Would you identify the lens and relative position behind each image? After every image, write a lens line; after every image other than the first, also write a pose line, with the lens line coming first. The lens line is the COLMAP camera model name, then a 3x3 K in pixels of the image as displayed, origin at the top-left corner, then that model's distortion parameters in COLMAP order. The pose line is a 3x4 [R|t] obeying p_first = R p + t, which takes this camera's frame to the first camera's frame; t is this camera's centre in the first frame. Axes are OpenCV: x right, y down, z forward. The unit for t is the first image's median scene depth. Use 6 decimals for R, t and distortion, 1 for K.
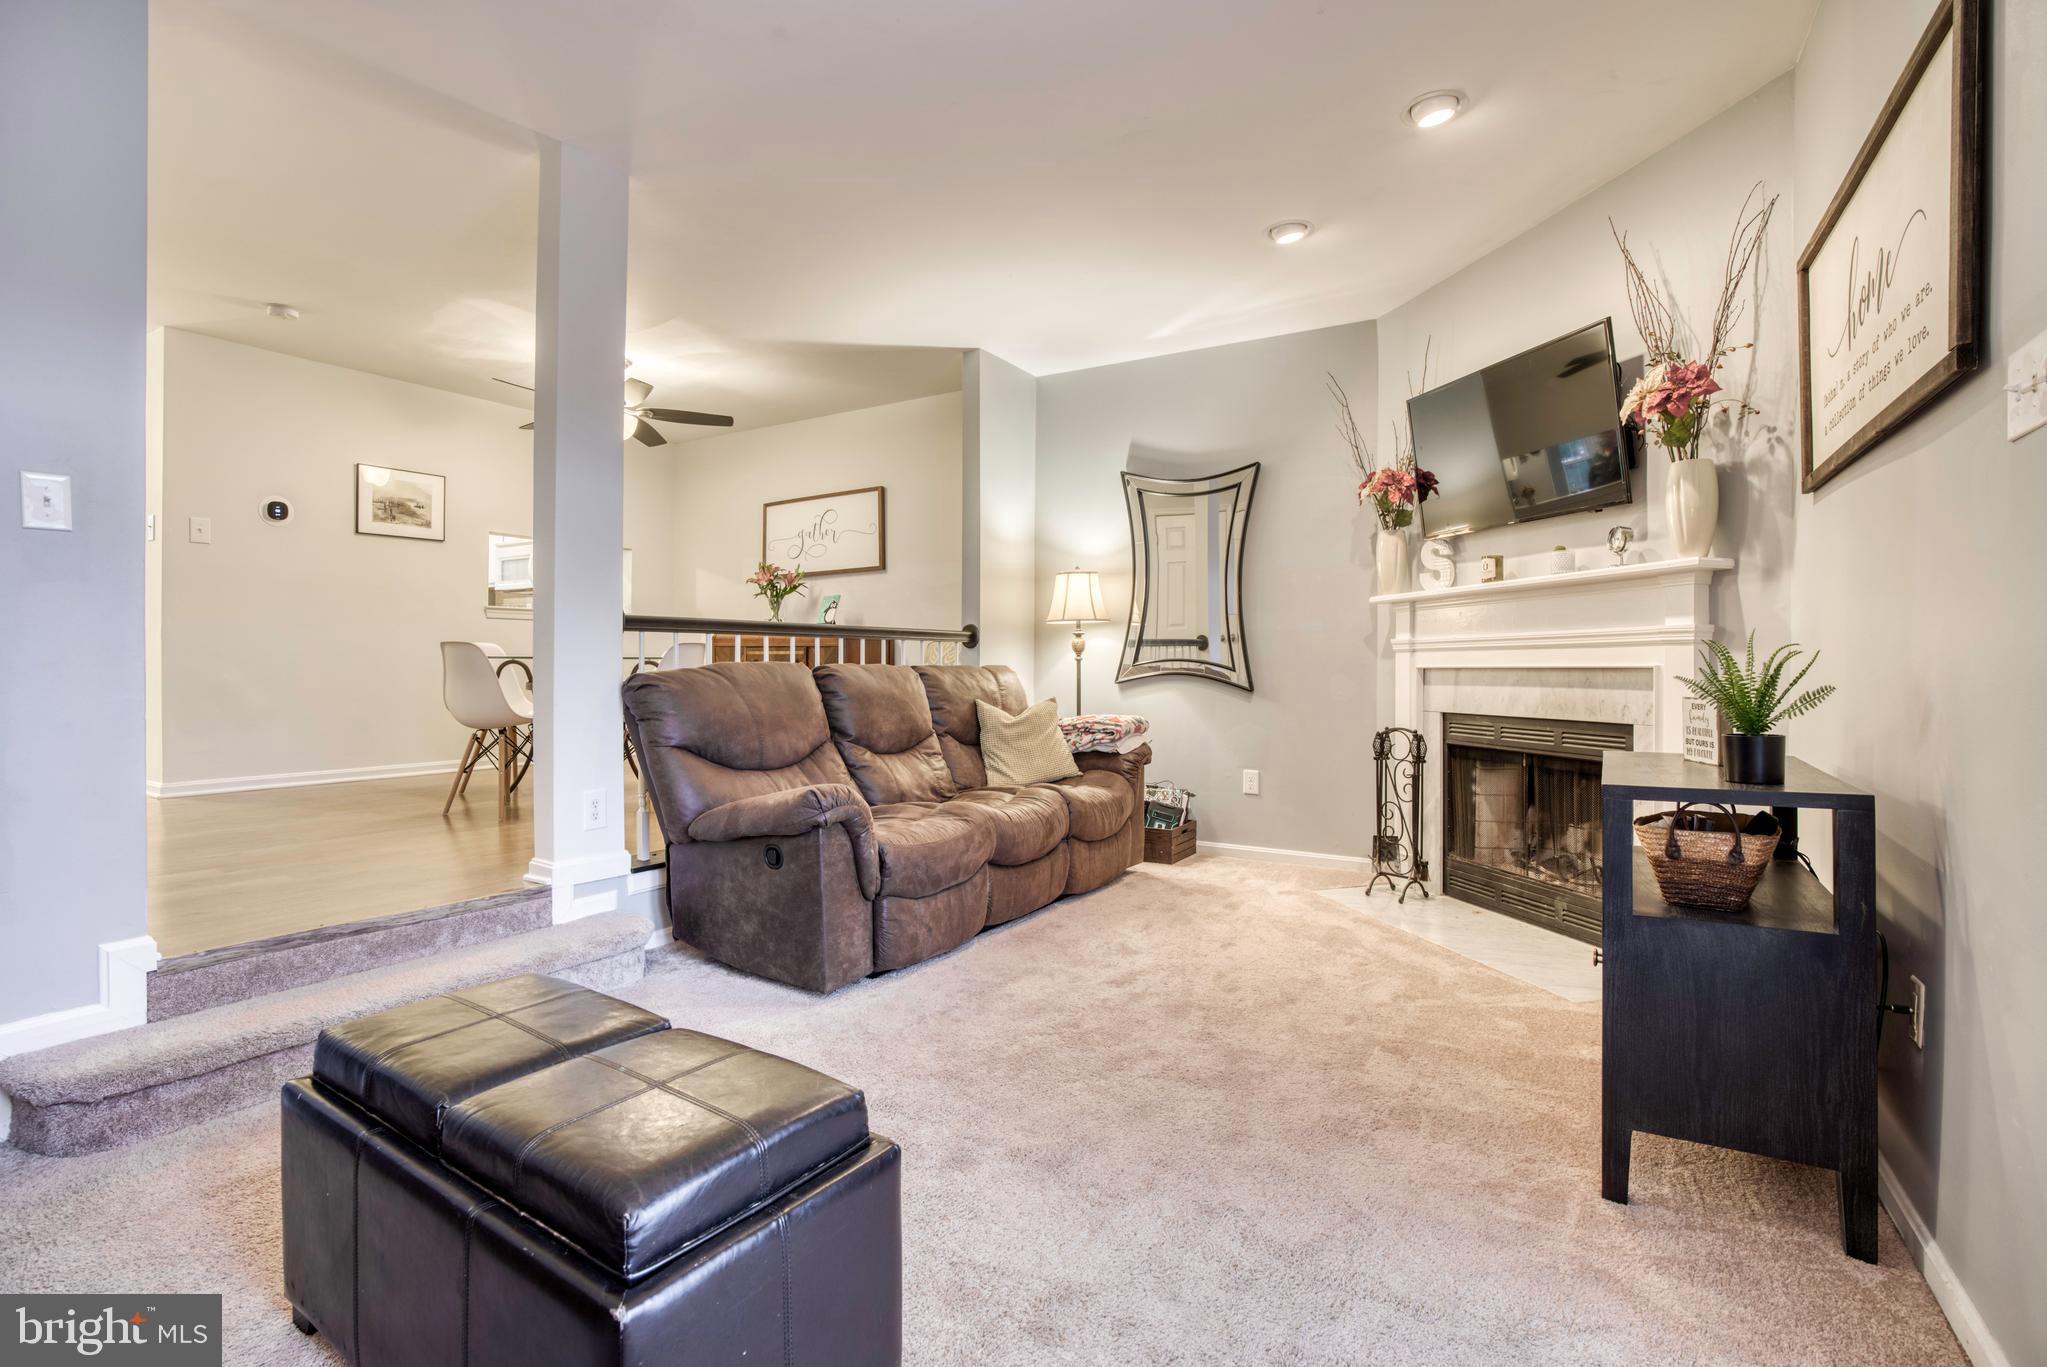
lens RADIAL K [[971.7, 0, 1022.6], [0, 971.7, 653.5], [0, 0, 1]] dist [-0.047338, 0.001609]
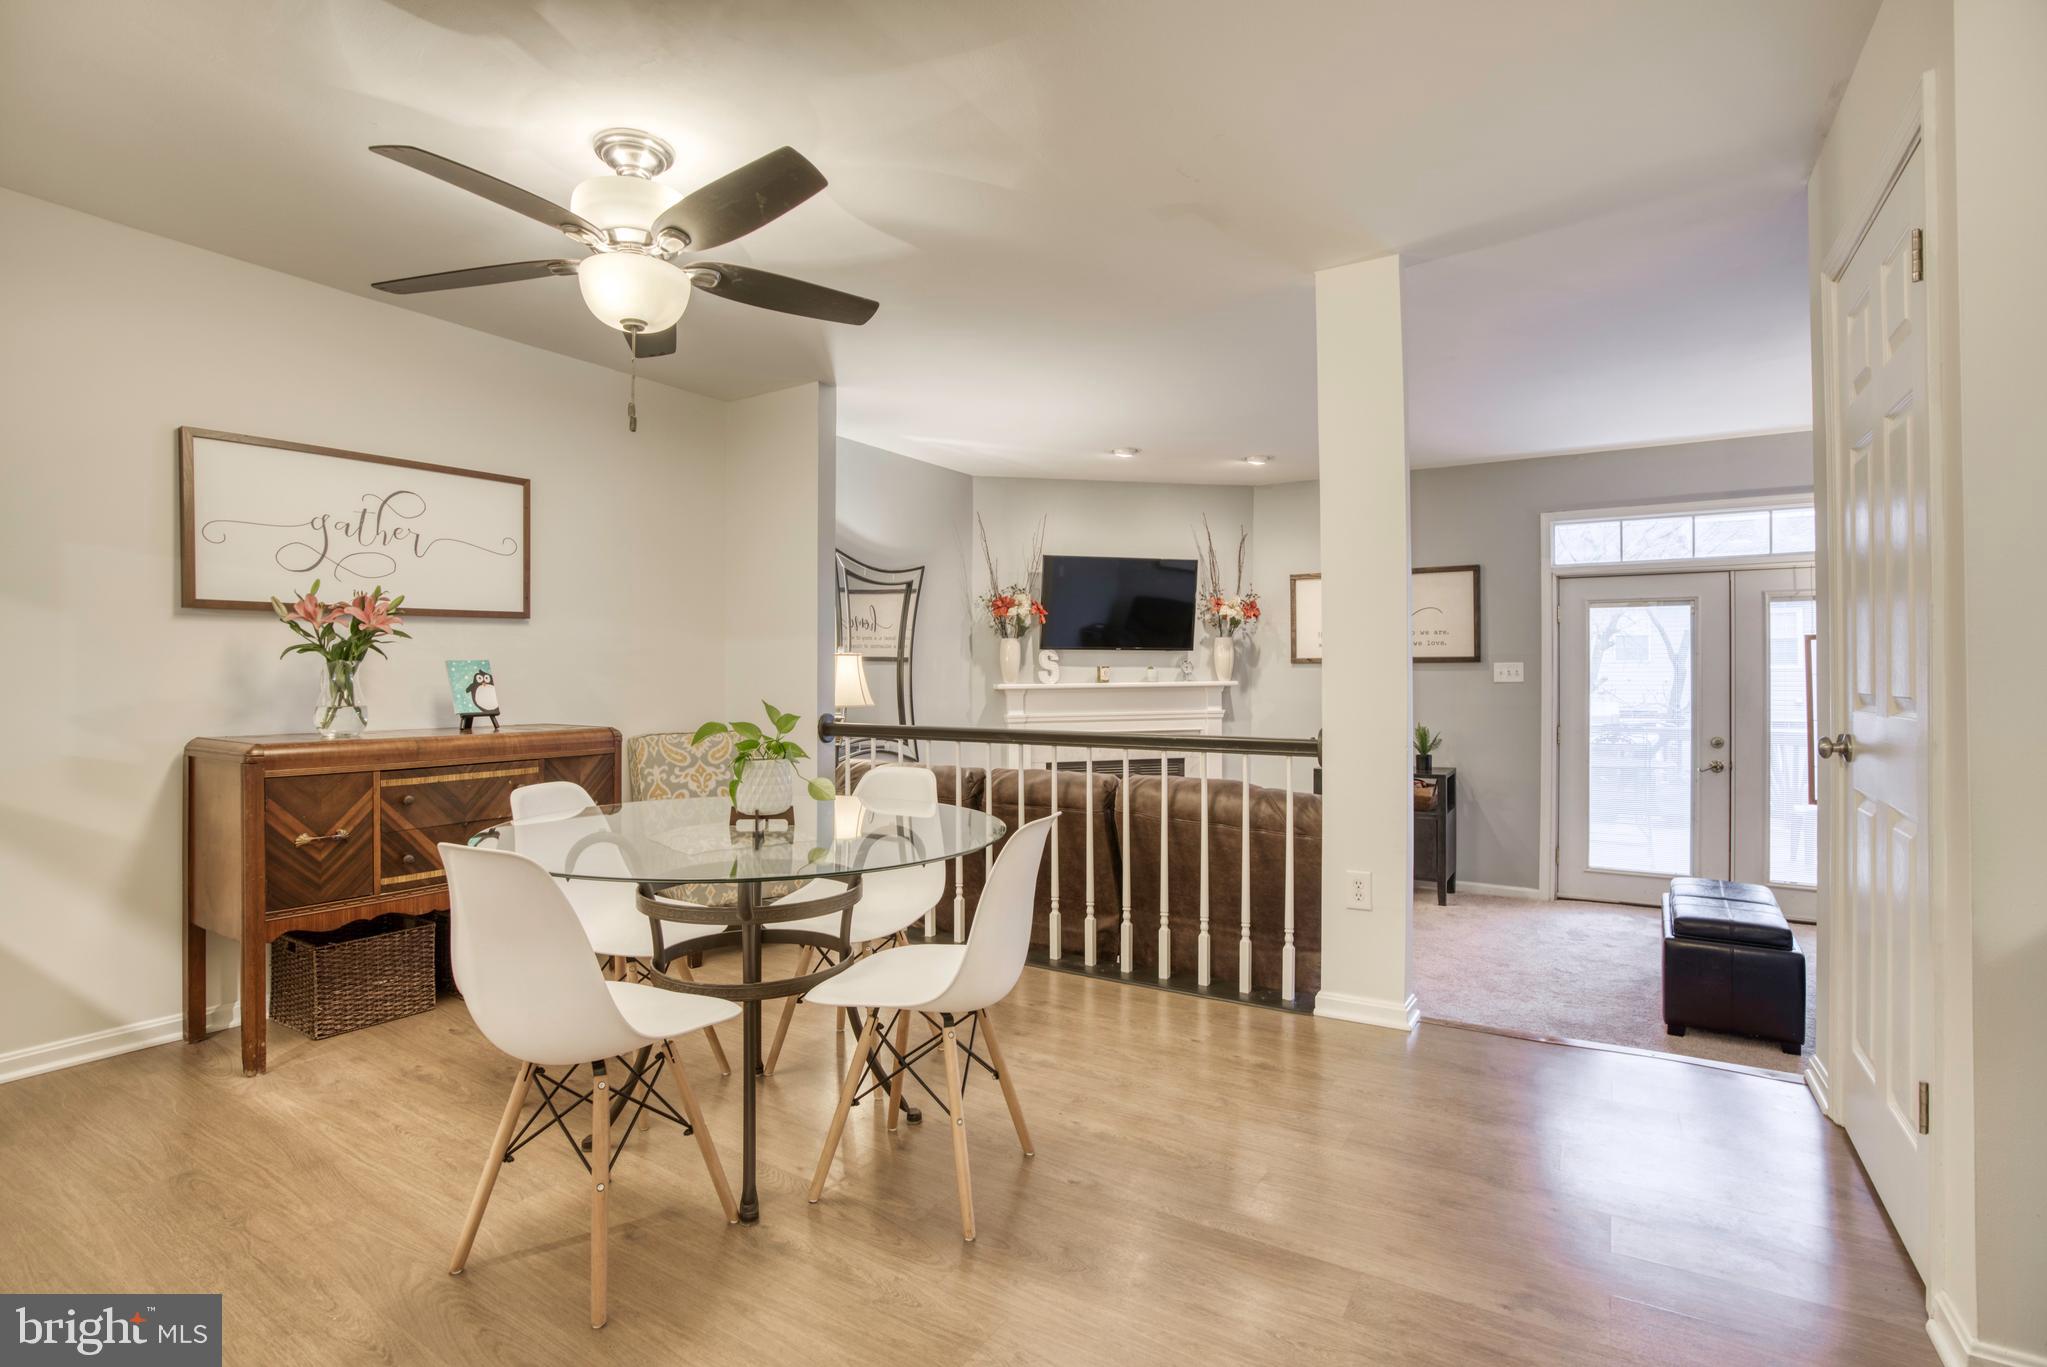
lens RADIAL K [[964.1, 0, 1023.5], [0, 964.1, 683.5], [0, 0, 1]] dist [-0.027557, 0.001017]
pose [[0.030080, -0.005071, 0.999535, -0.982464], [-0.002077, 0.999985, 0.005136, -0.066229], [-0.999545, -0.002231, 0.030069, 0.905206]]
